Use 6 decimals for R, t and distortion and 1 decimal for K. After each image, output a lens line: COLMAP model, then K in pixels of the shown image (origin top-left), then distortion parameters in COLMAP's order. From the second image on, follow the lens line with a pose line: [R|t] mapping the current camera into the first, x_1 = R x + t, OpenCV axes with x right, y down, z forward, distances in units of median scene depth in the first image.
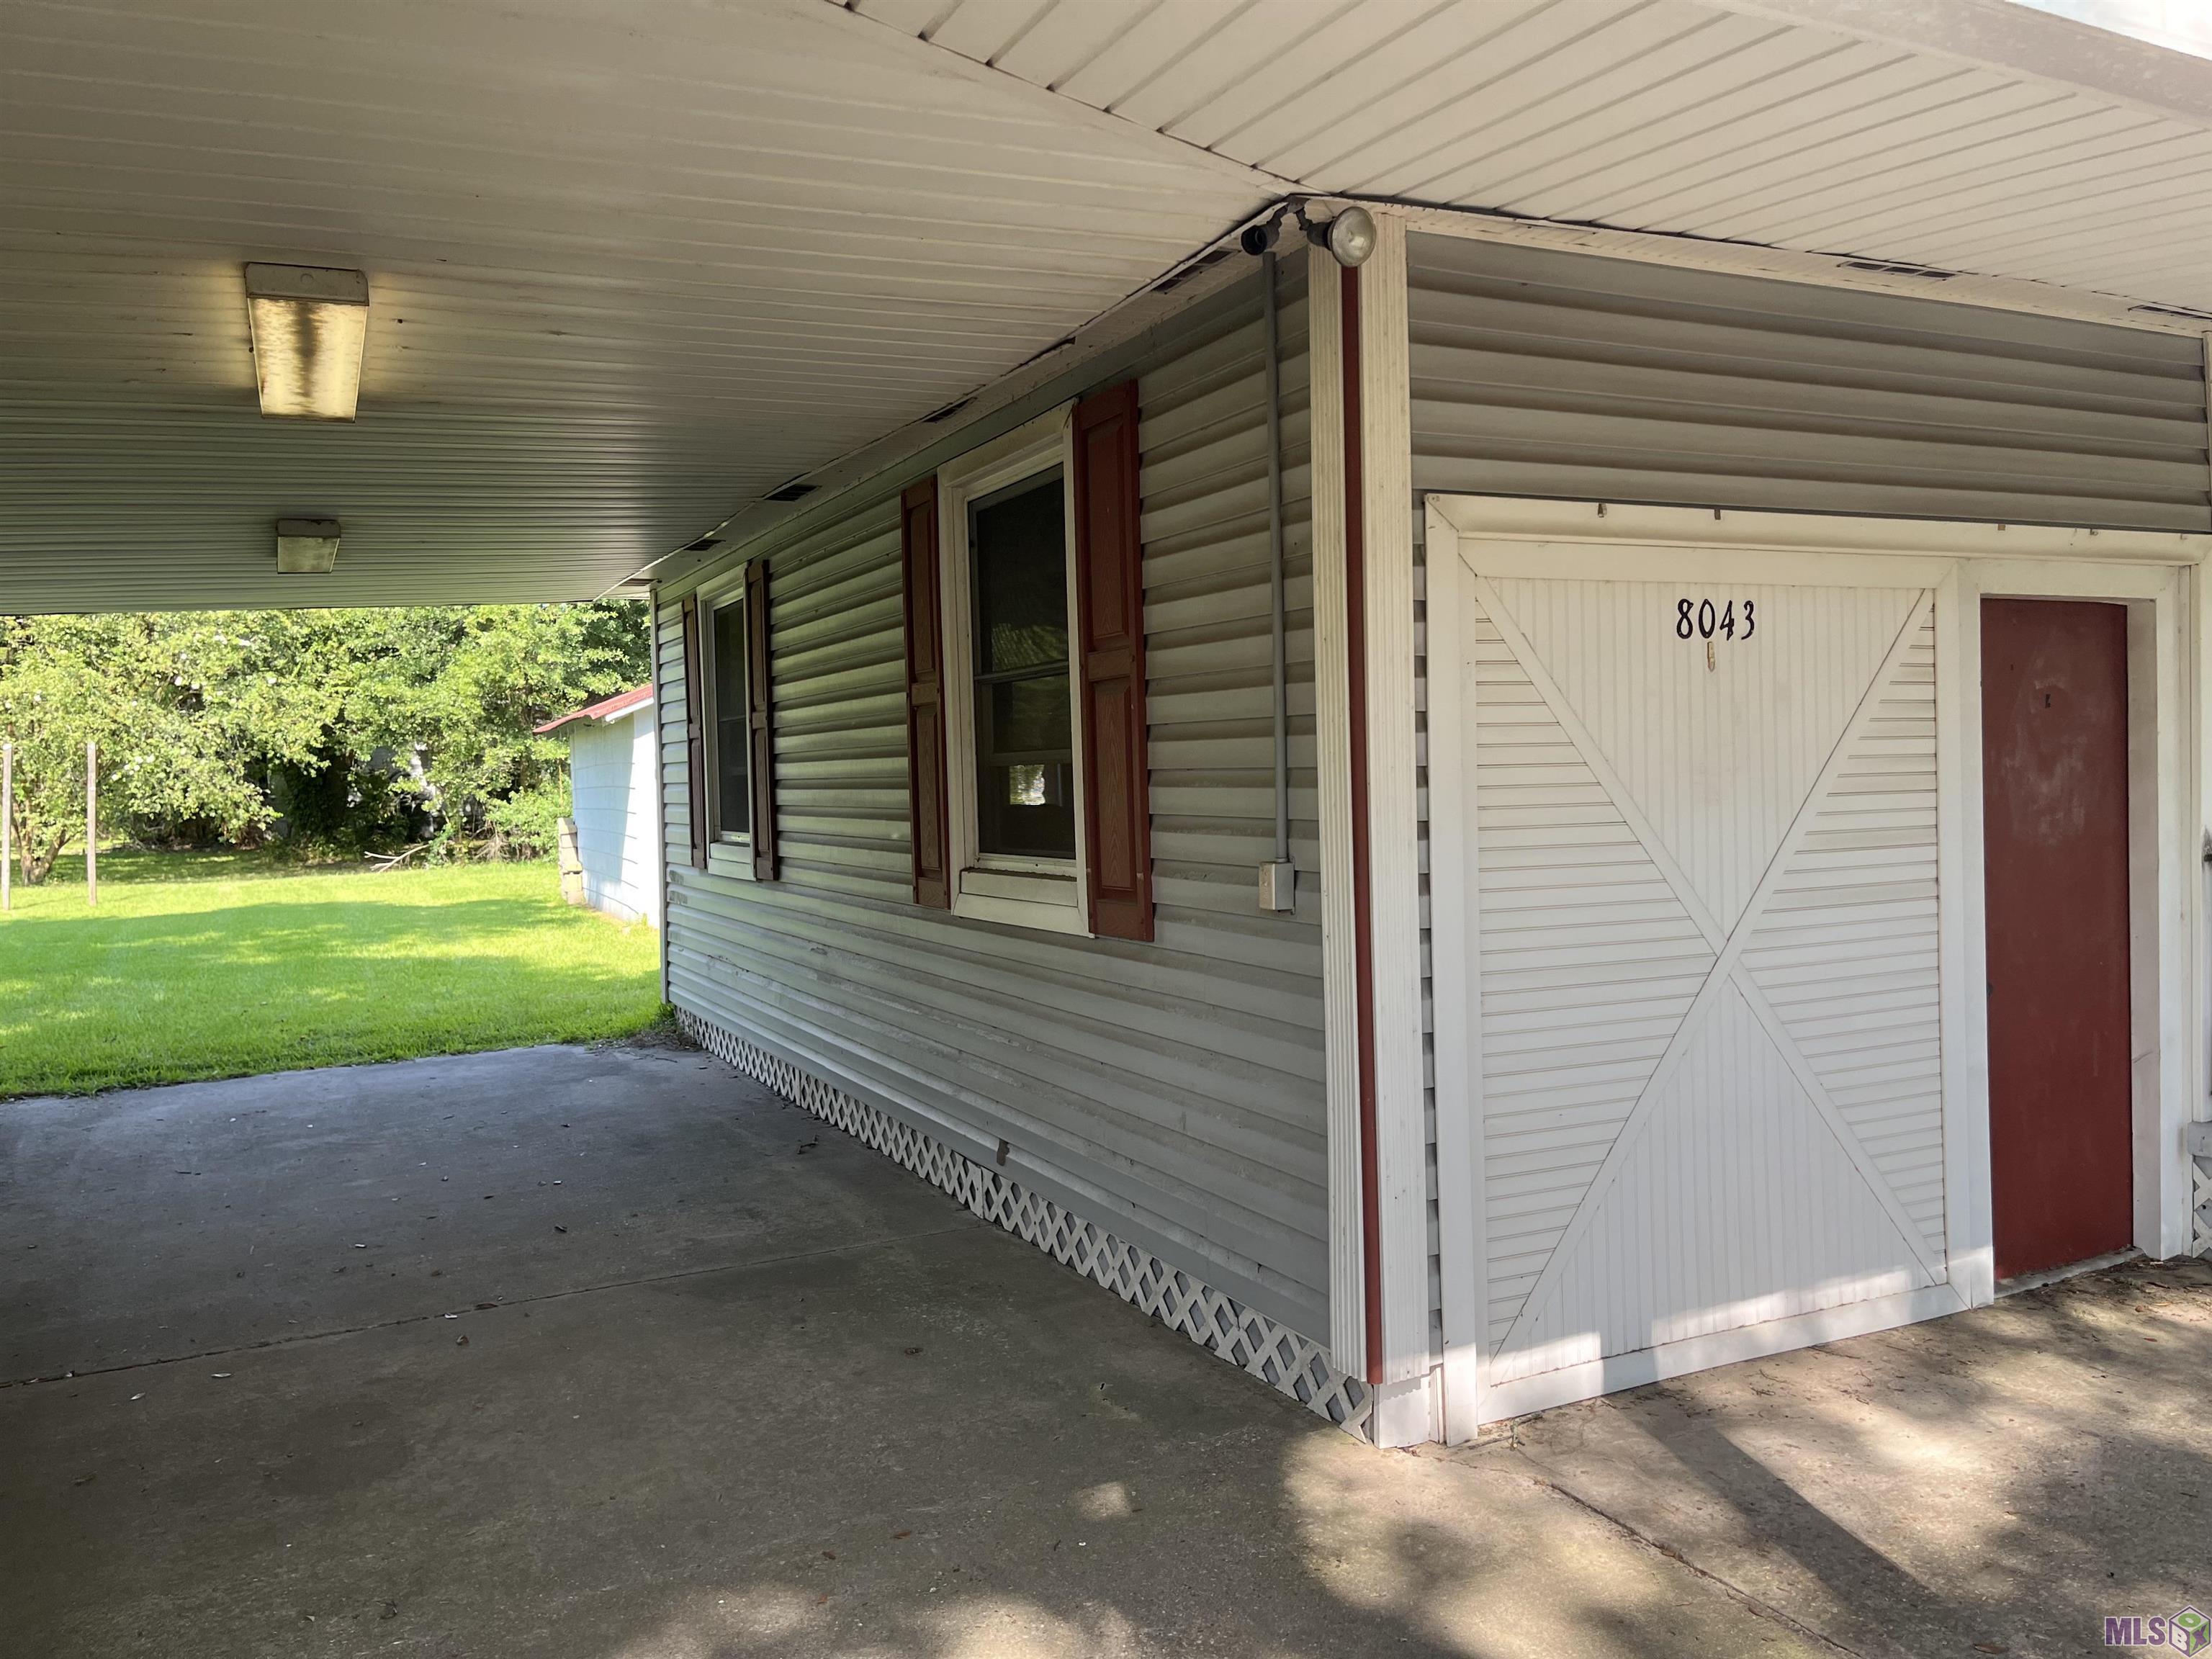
lens RADIAL K [[1704.6, 0, 1106.0], [0, 1704.6, 829.5], [0, 0, 1]] dist [0.054018, -0.079537]
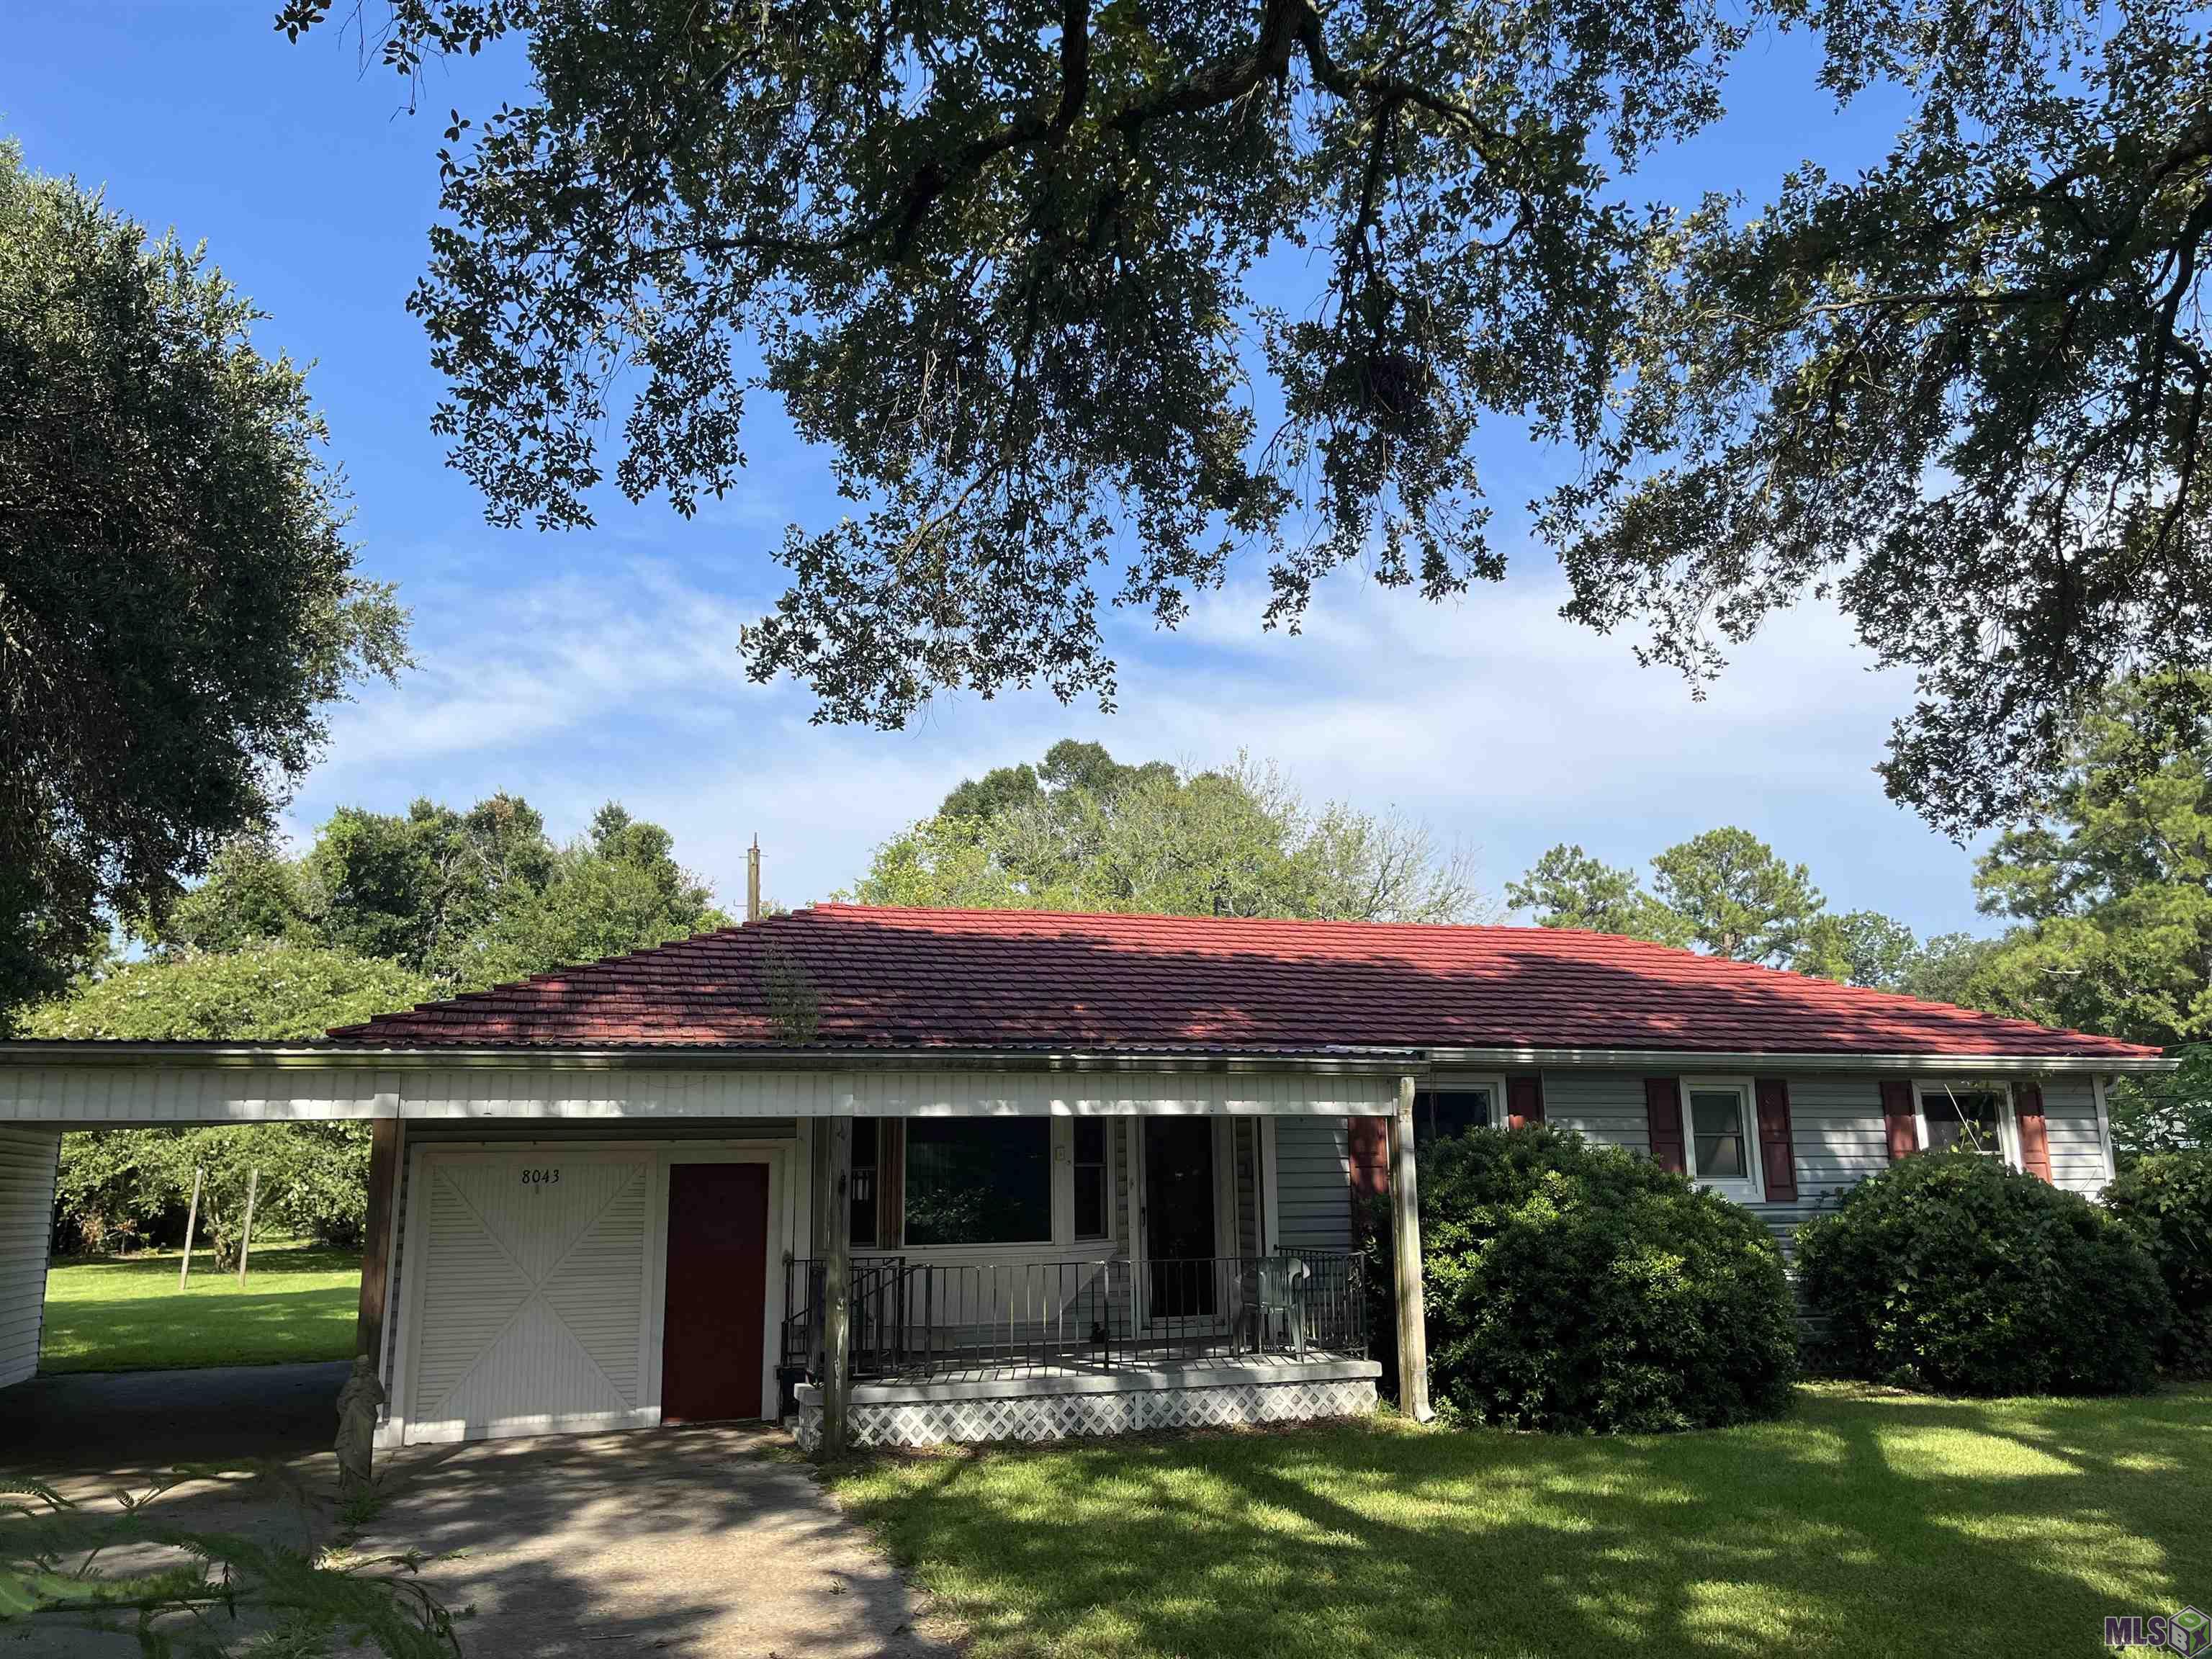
lens RADIAL K [[1676.6, 0, 1151.3], [0, 1676.6, 830.2], [0, 0, 1]] dist [0.034674, -0.003605]
pose [[0.992528, -0.014951, -0.121097, 0.325099], [-0.013755, 0.972429, -0.232793, -0.006830], [0.121238, 0.232719, 0.964958, -0.343256]]
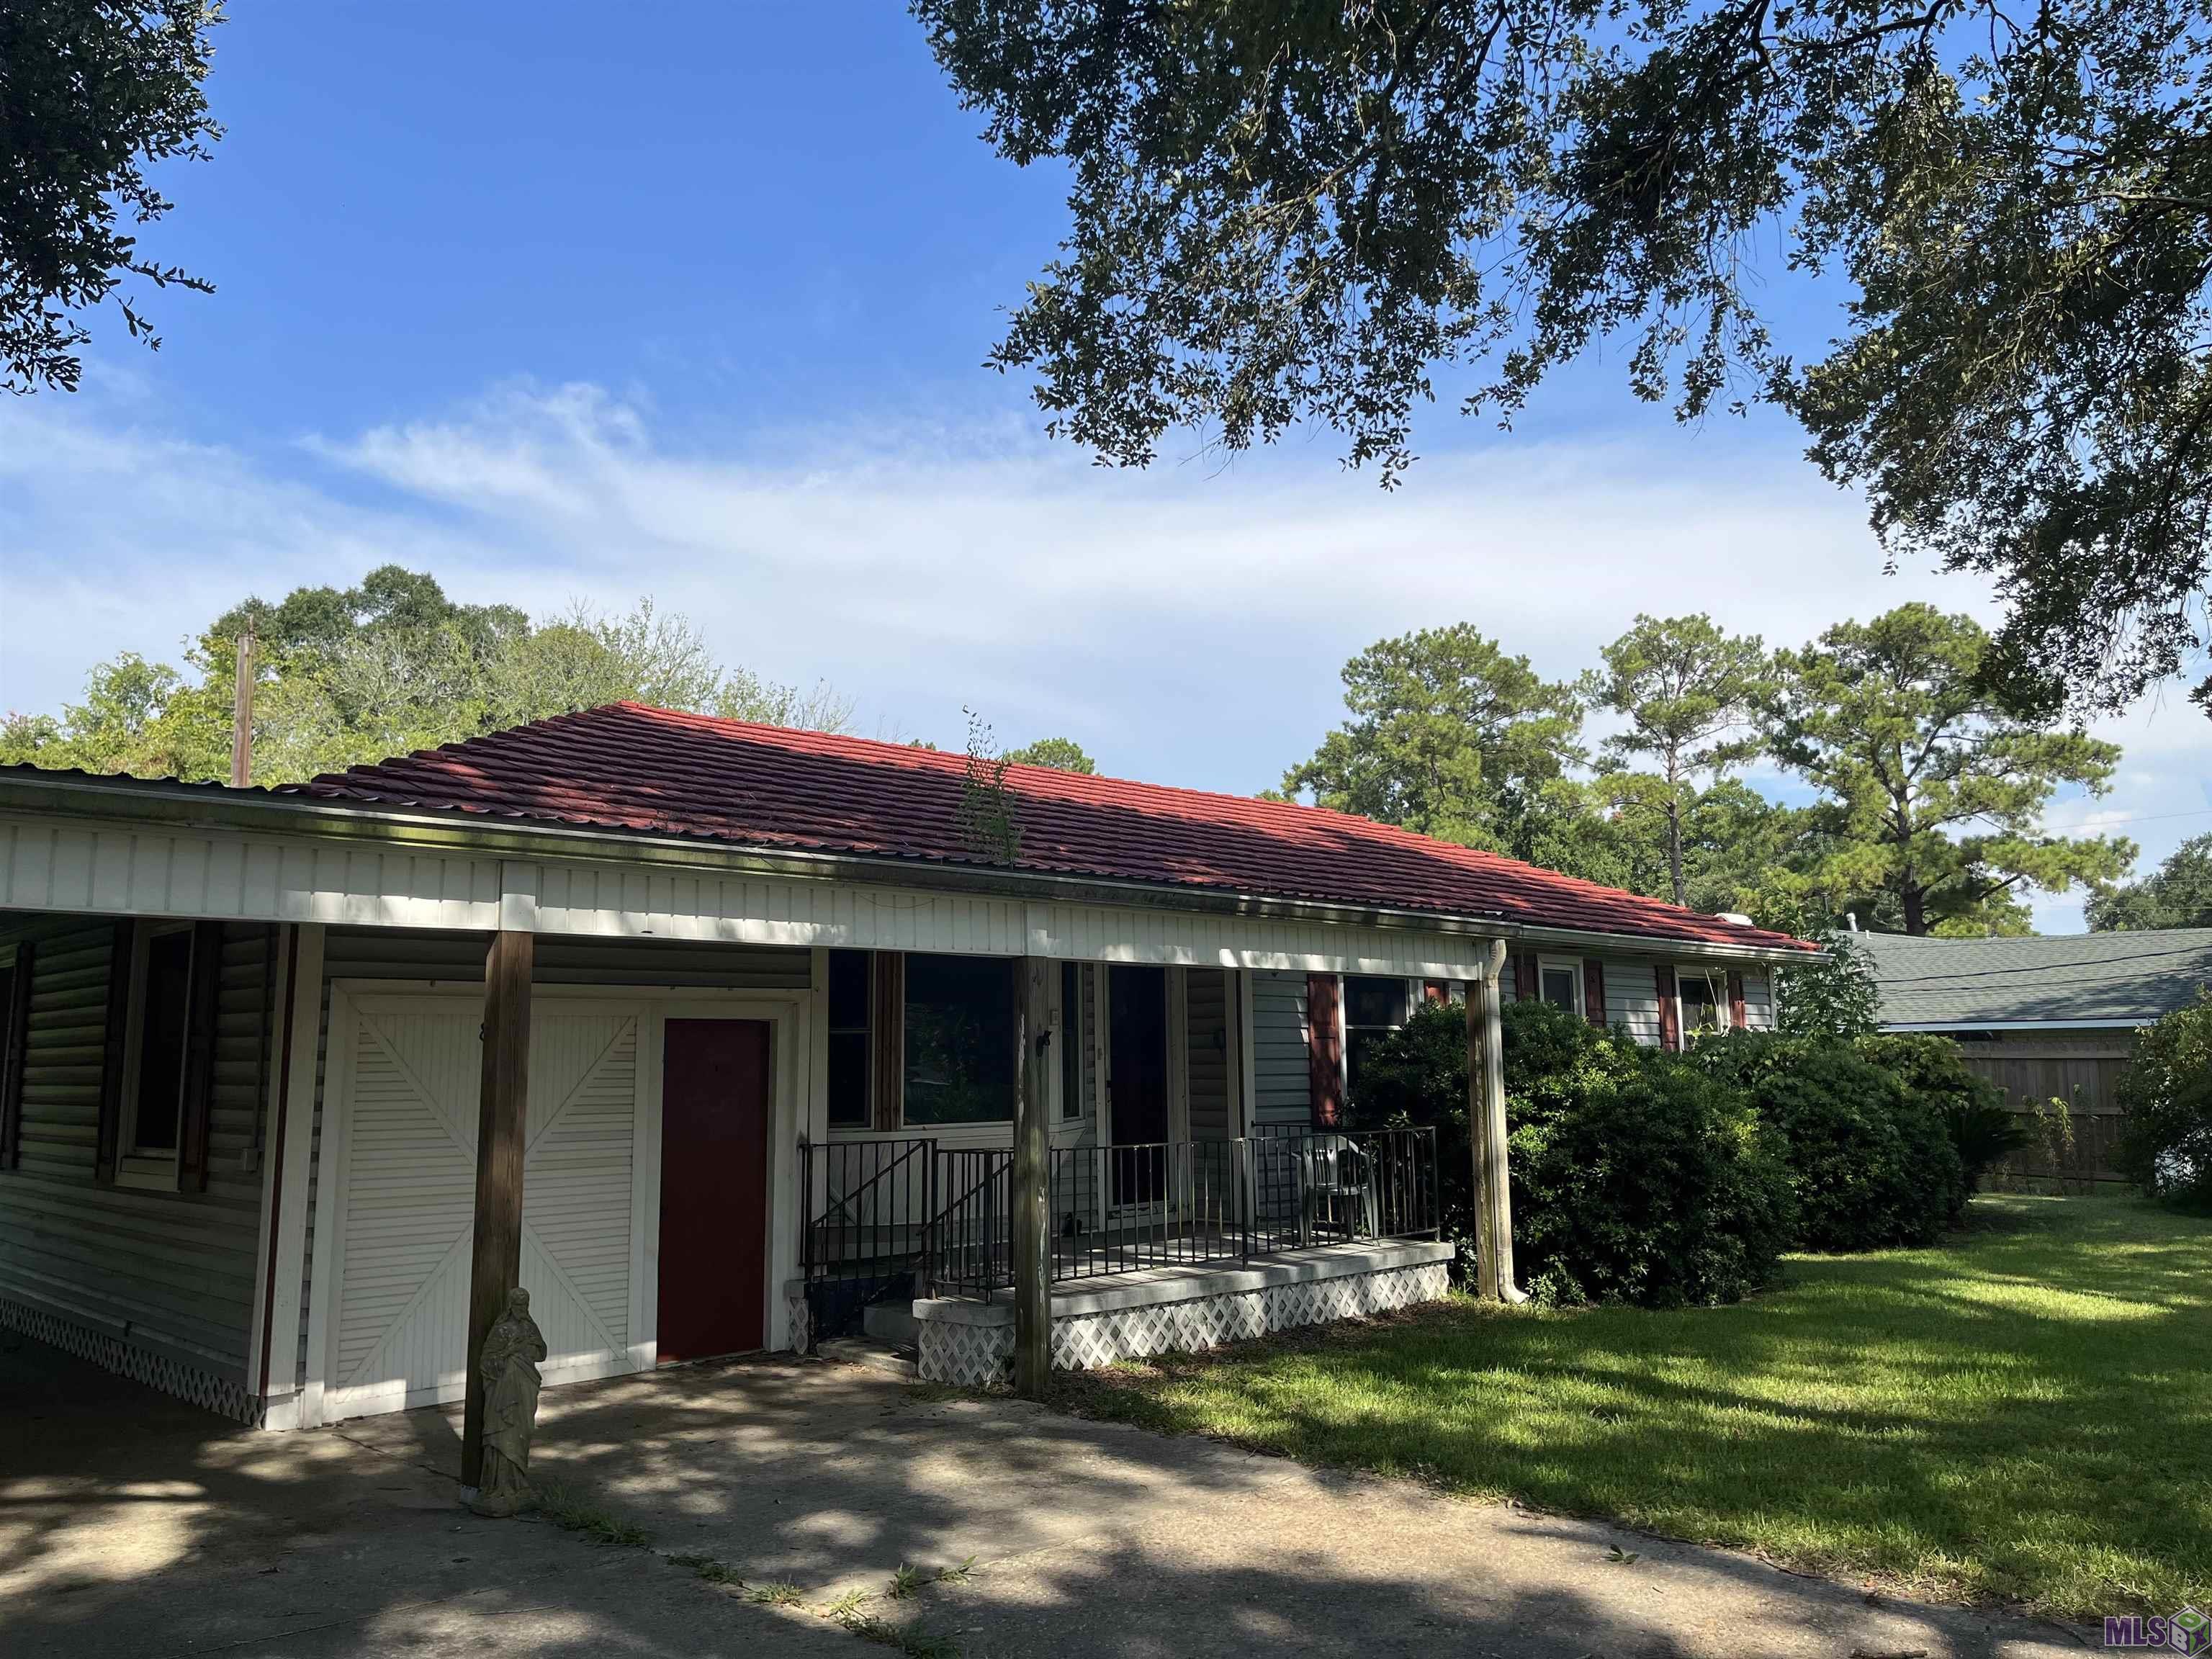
lens RADIAL K [[1664.3, 0, 1131.7], [0, 1664.3, 823.5], [0, 0, 1]] dist [0.056363, -0.079432]
pose [[0.941582, 0.062517, 0.330929, 0.069339], [-0.001114, 0.983192, -0.182569, 0.000509], [-0.336781, 0.171535, 0.925826, -0.224419]]
